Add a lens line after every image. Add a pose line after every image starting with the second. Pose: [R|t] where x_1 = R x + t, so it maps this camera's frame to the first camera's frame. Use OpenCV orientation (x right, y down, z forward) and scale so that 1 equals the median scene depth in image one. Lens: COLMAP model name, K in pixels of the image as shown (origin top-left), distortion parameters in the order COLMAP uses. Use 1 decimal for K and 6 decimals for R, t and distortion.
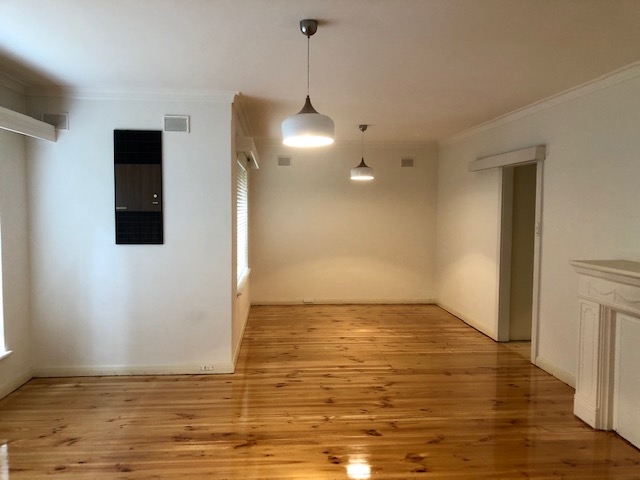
lens RADIAL K [[528.0, 0, 320.0], [0, 528.0, 240.0], [0, 0, 1]] dist [0.032808, -0.006028]
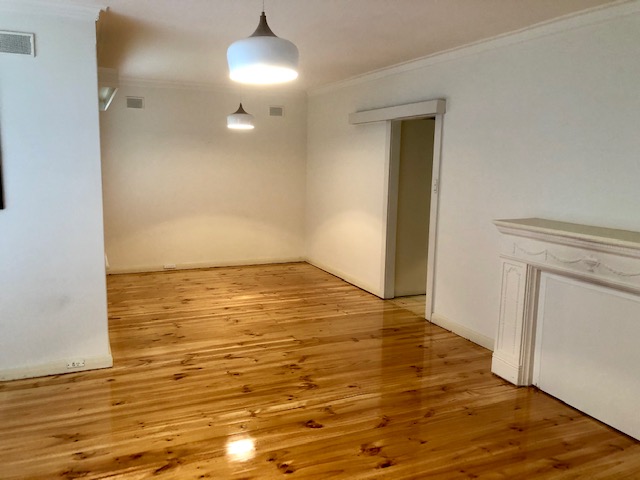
lens RADIAL K [[528.0, 0, 320.0], [0, 528.0, 240.0], [0, 0, 1]] dist [0.032808, -0.006028]
pose [[0.945714, -0.038532, 0.322707, -0.126016], [0.008933, 0.995654, 0.092705, -0.015343], [-0.324877, -0.084790, 0.941948, 0.158792]]
